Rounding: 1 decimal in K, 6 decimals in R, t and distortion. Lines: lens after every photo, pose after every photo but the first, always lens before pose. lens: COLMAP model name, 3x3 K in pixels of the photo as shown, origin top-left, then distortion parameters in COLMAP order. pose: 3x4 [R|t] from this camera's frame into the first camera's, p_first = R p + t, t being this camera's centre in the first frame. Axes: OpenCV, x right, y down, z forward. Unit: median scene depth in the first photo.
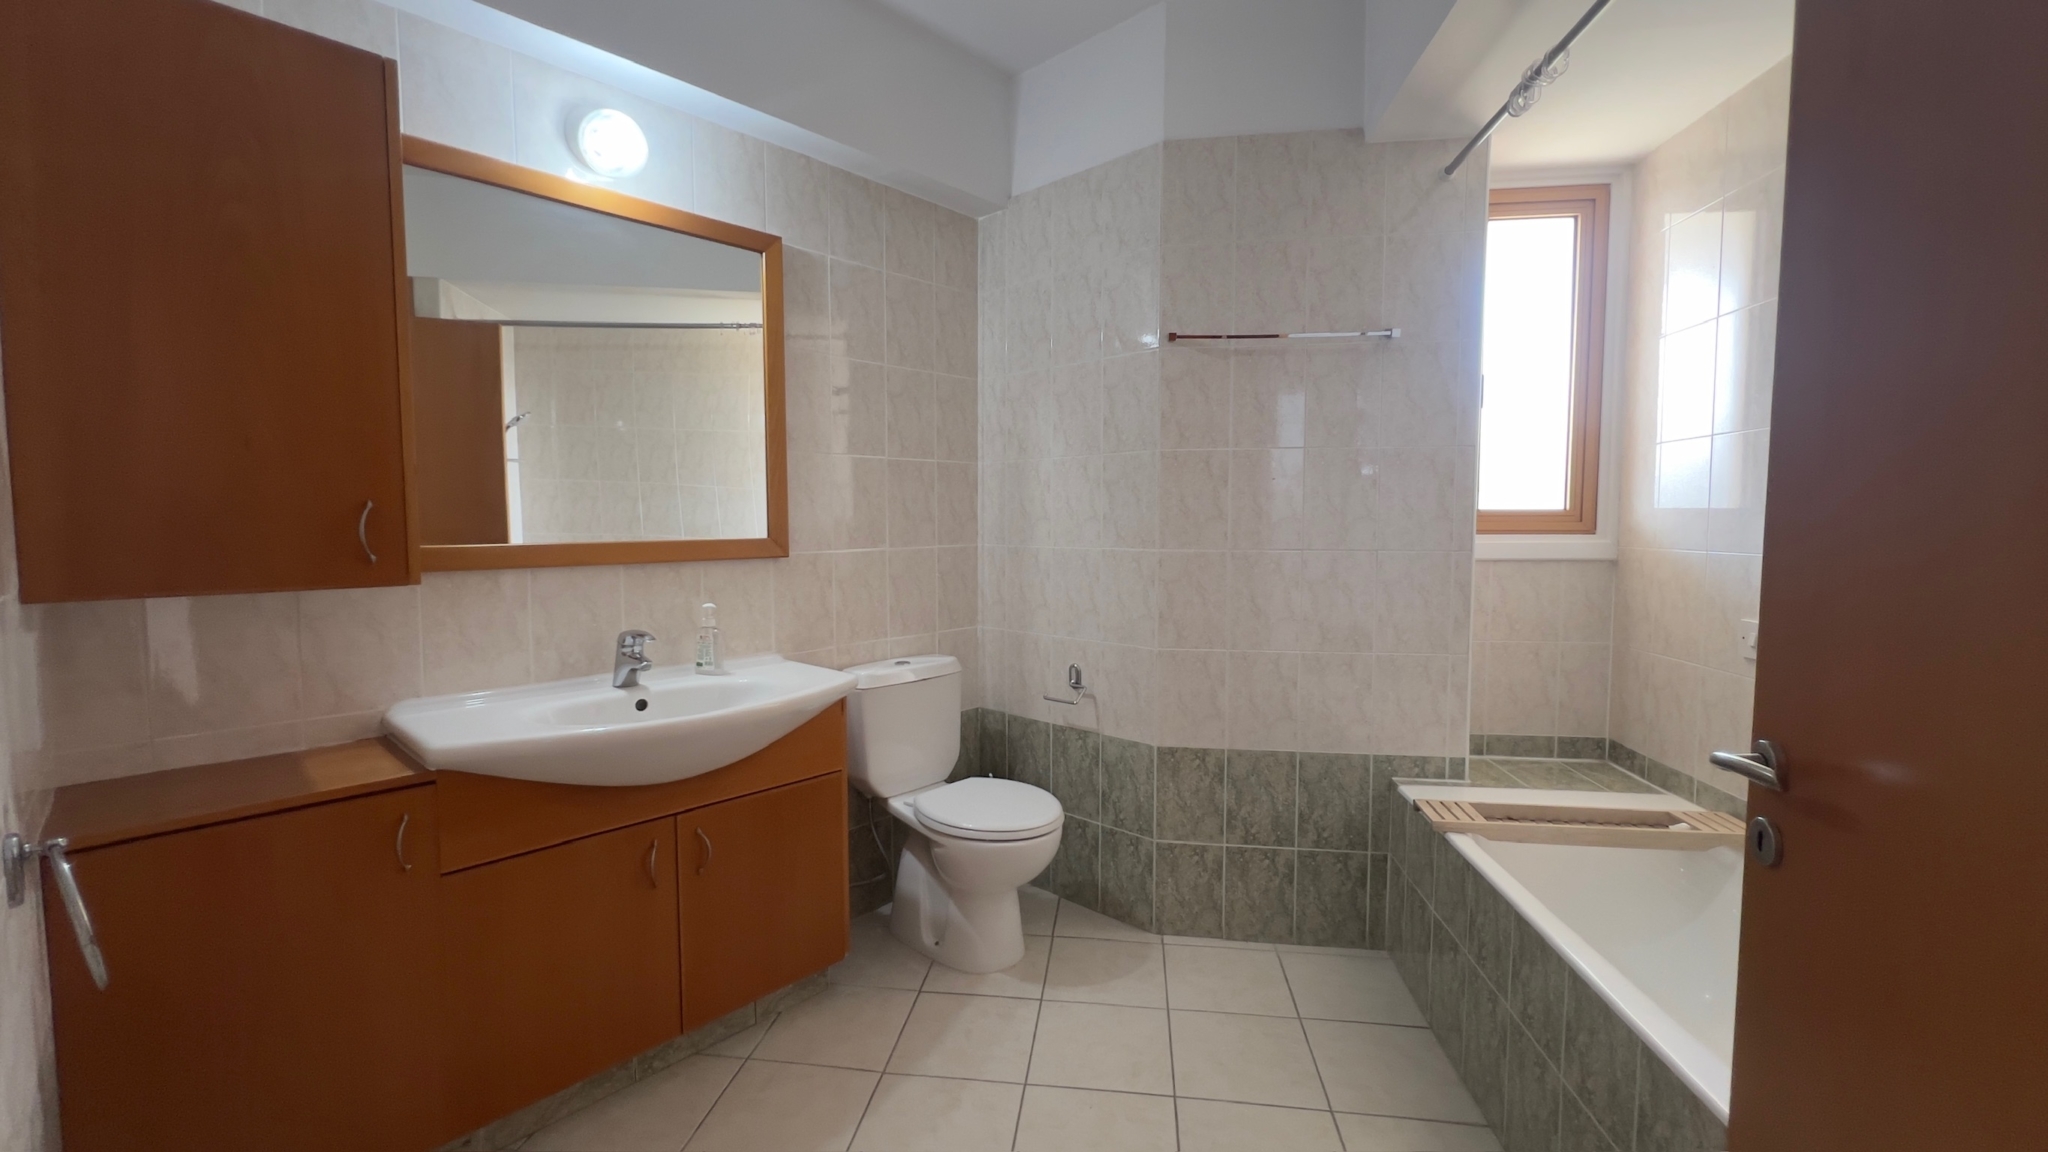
lens RADIAL K [[820.9, 0, 1018.5], [0, 820.9, 571.2], [0, 0, 1]] dist [-0.001394, -0.000295]
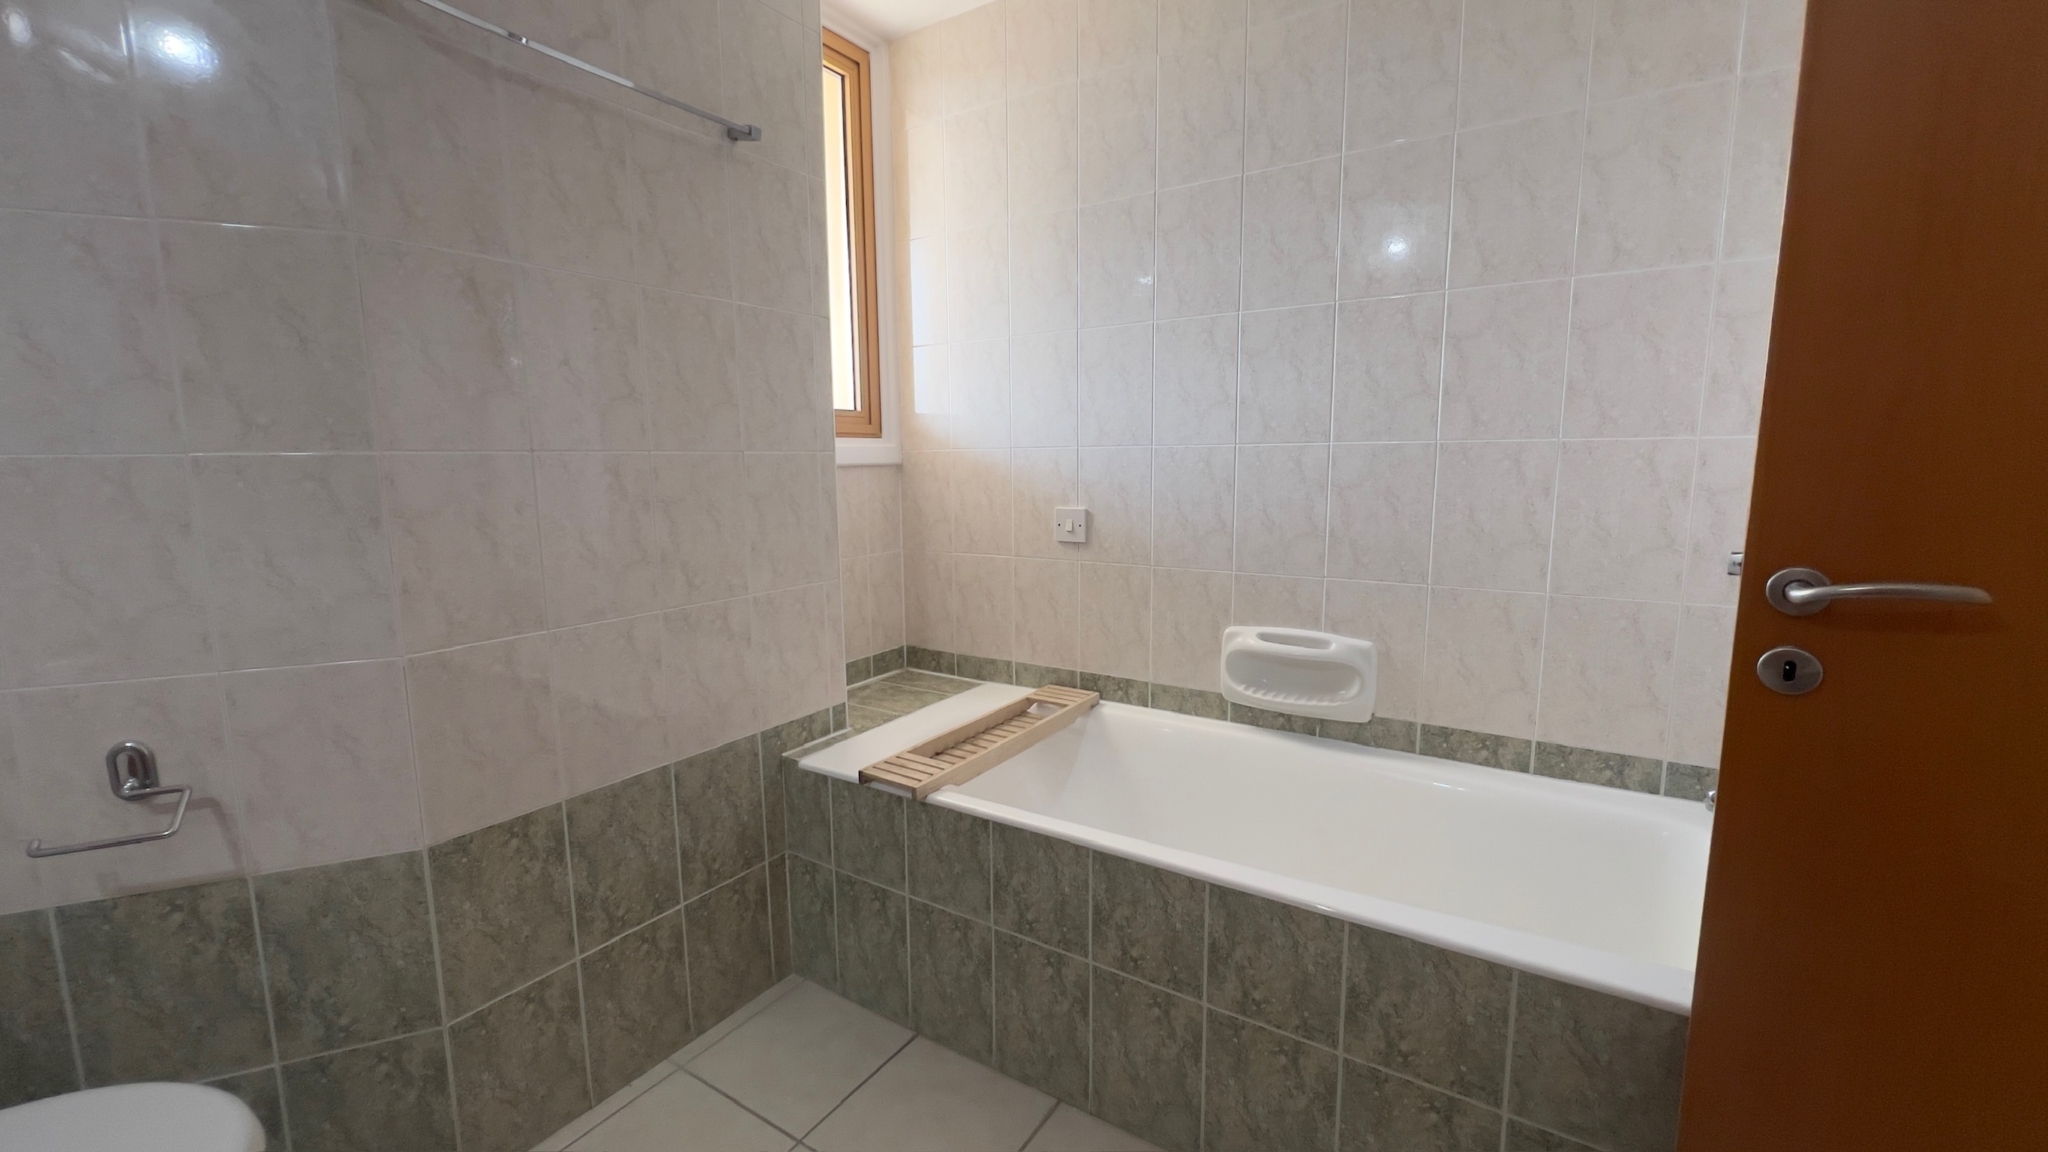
lens RADIAL K [[820.9, 0, 1018.5], [0, 820.9, 571.2], [0, 0, 1]] dist [-0.001394, -0.000295]
pose [[0.419178, -0.126776, 0.899009, -0.110336], [0.066164, 0.991836, 0.109016, 0.015708], [-0.905490, 0.013785, 0.424144, 0.467914]]
